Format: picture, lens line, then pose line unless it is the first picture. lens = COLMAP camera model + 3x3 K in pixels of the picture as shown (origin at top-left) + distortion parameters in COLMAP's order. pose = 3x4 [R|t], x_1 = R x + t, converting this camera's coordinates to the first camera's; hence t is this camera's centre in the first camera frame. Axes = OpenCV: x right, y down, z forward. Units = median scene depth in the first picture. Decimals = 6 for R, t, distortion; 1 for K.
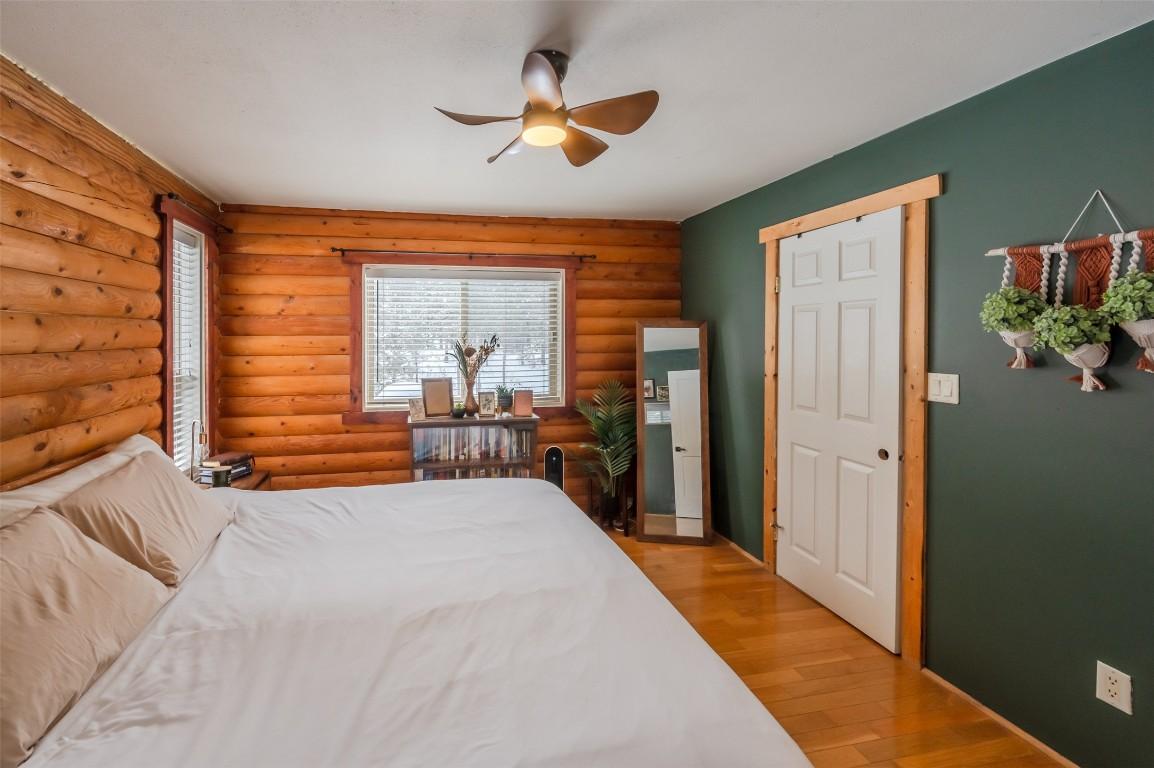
lens RADIAL K [[469.7, 0, 570.7], [0, 469.7, 337.0], [0, 0, 1]] dist [-0.006651, 0.002107]
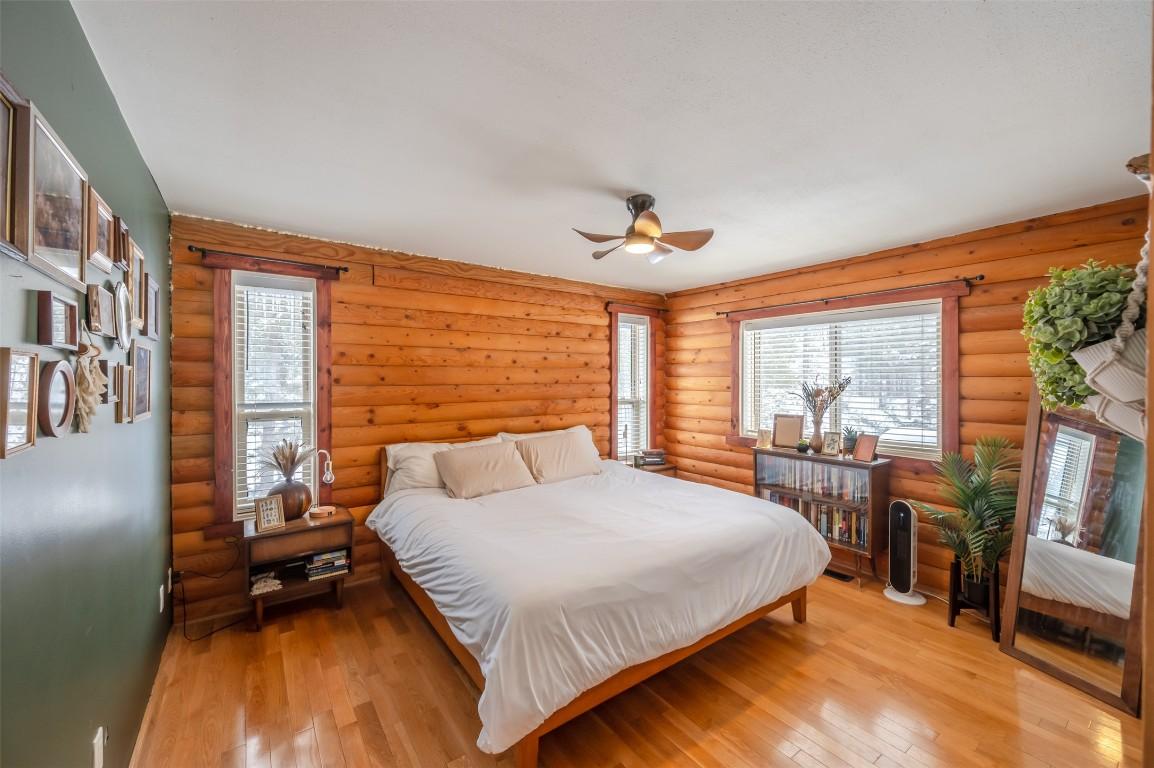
lens RADIAL K [[453.9, 0, 582.3], [0, 453.9, 376.8], [0, 0, 1]] dist [-0.000529, -0.000041]
pose [[0.434789, 0.001595, -0.900531, 0.492302], [-0.005237, 0.999986, -0.000758, -0.000590], [0.900517, 0.005046, 0.434791, 0.073955]]
